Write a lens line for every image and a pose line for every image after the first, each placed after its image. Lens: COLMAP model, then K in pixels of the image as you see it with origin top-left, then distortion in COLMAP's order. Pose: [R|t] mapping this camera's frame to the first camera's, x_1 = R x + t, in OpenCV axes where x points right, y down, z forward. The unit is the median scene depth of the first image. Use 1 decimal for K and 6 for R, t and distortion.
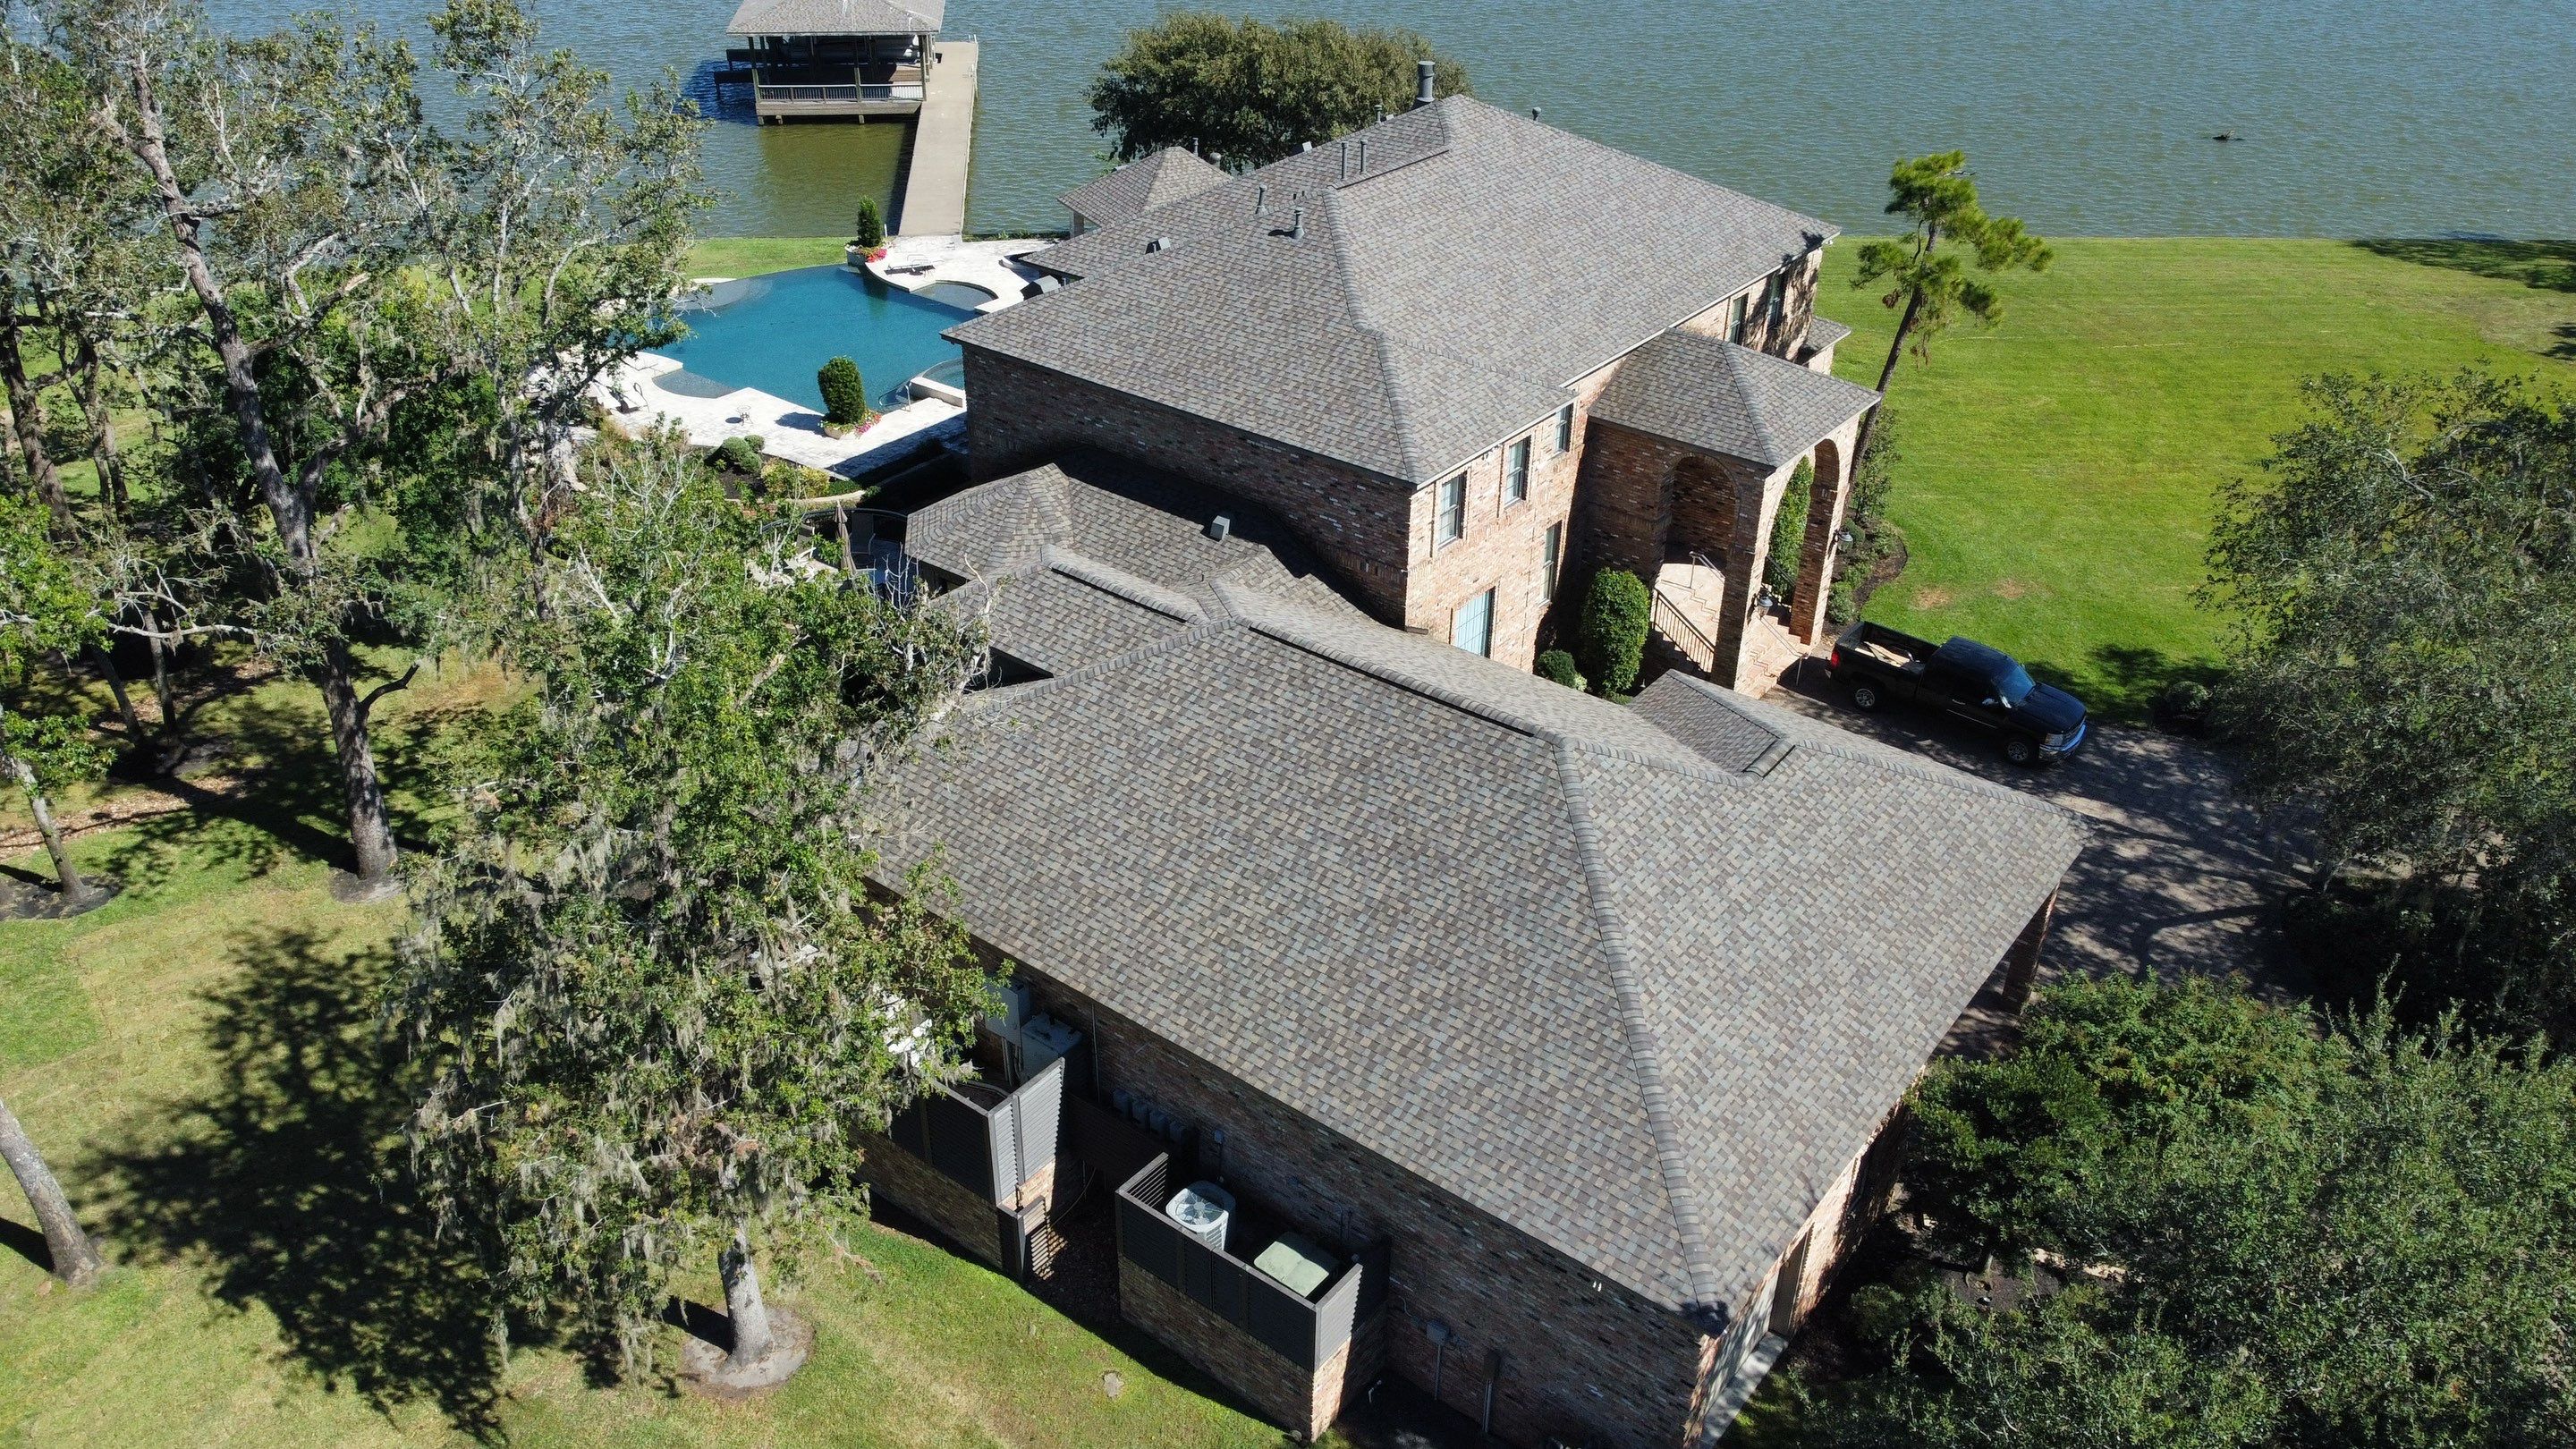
lens RADIAL K [[1926.3, 0, 1311.9], [0, 1926.3, 731.8], [0, 0, 1]] dist [0.011834, -0.011056]
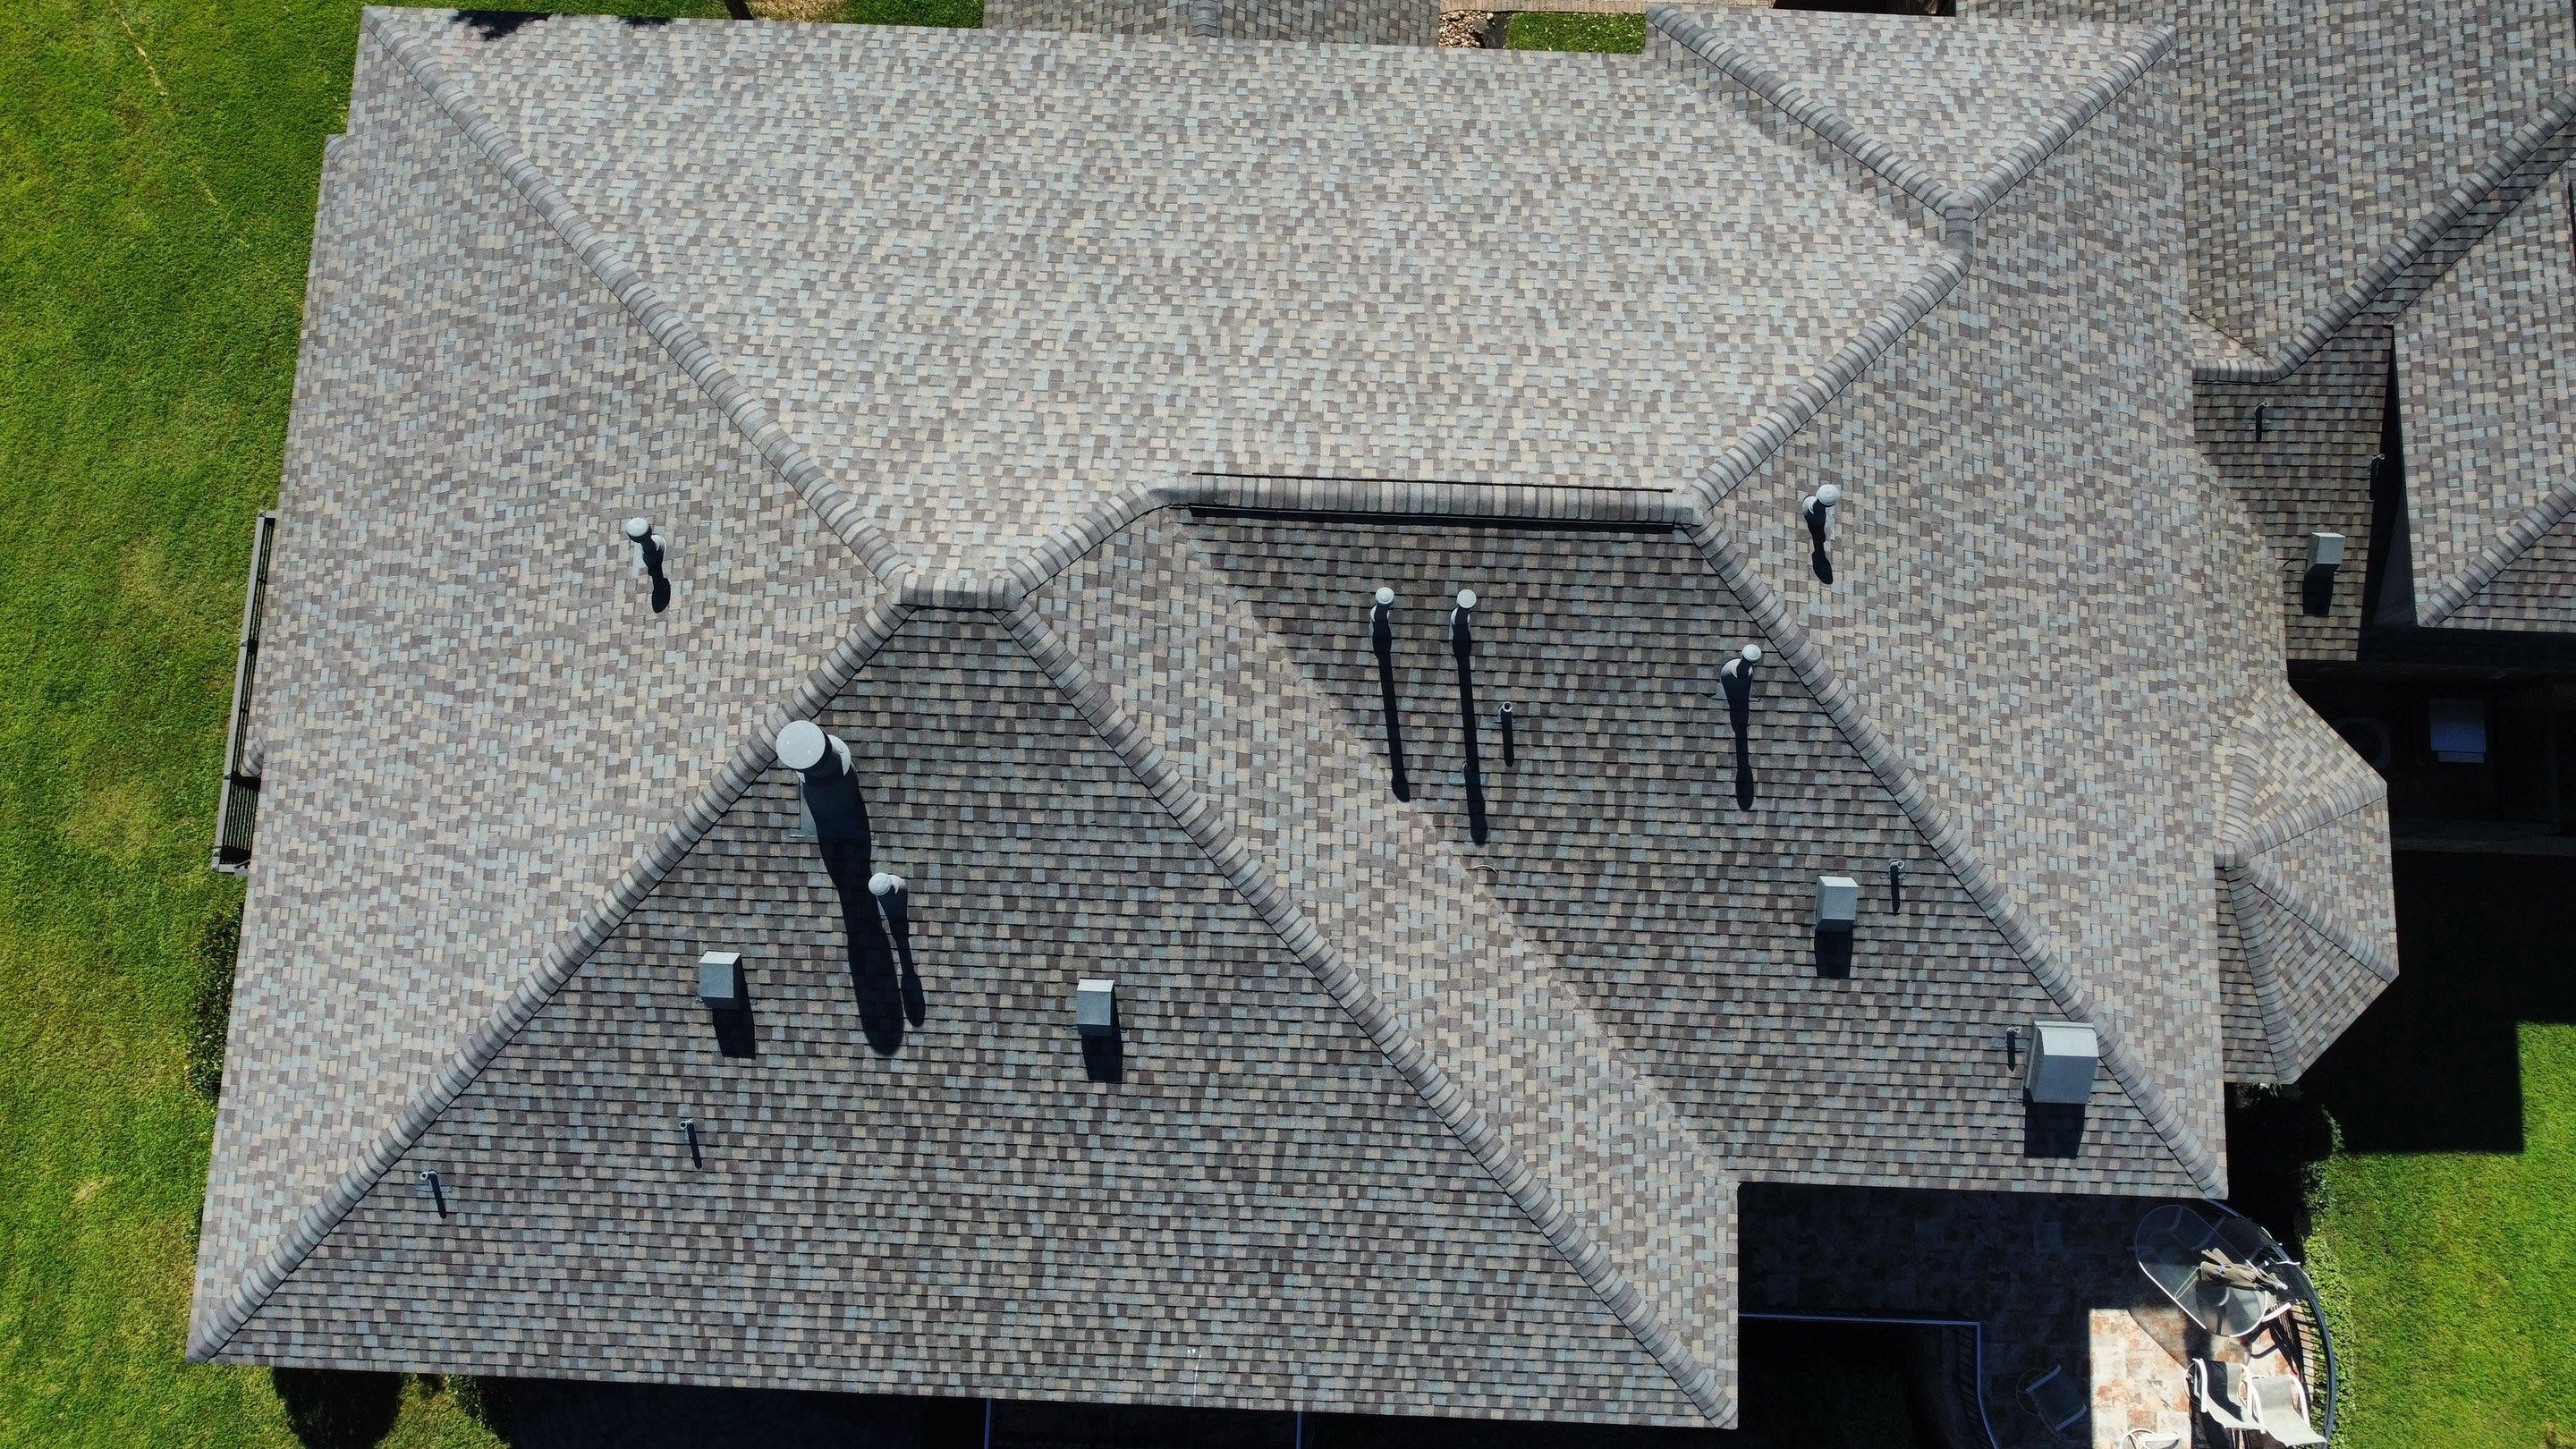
lens RADIAL K [[1926.3, 0, 1297.3], [0, 1926.3, 724.0], [0, 0, 1]] dist [0.011834, -0.011056]
pose [[-0.570081, -0.813107, 0.117745, -0.026709], [0.412874, -0.159622, 0.896692, -0.600565], [-0.710312, 0.559801, 0.426708, 0.781605]]
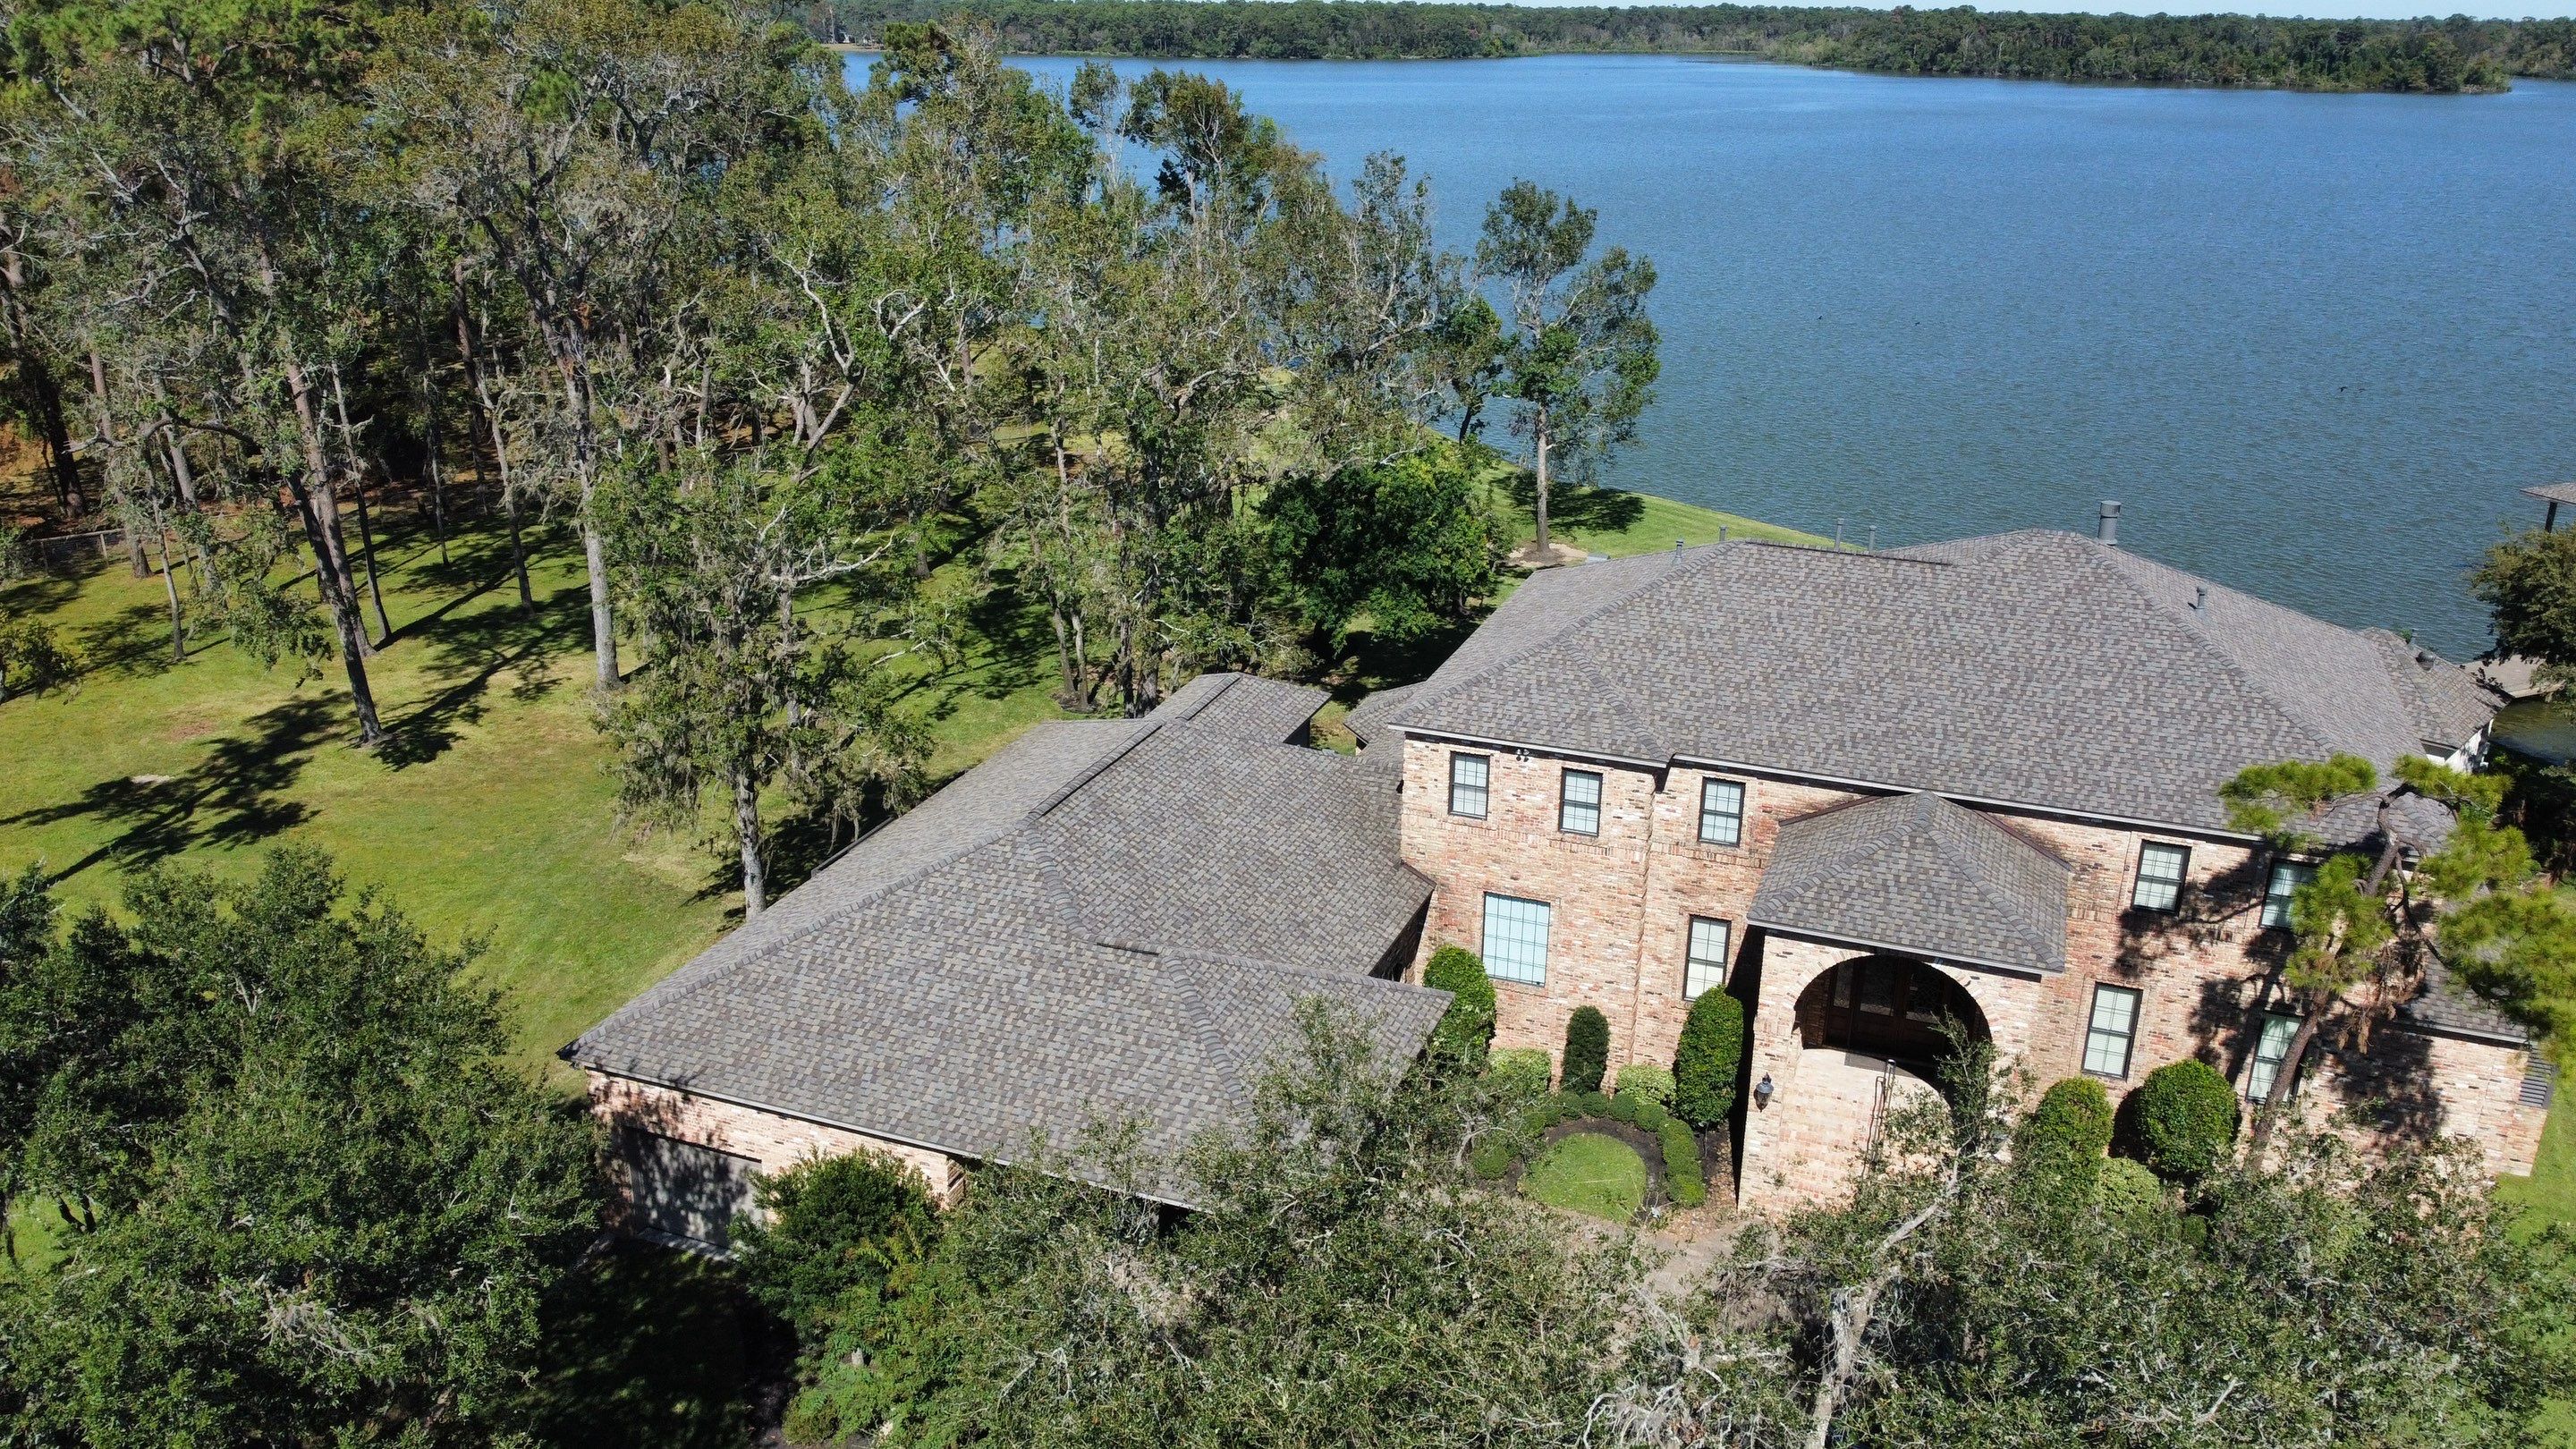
lens RADIAL K [[1926.3, 0, 1290.5], [0, 1926.3, 731.9], [0, 0, 1]] dist [0.011834, -0.011056]
pose [[0.272027, 0.320193, -0.907457, 0.785790], [-0.509013, 0.848168, 0.146687, -0.190896], [0.816644, 0.422004, 0.393707, 0.378263]]
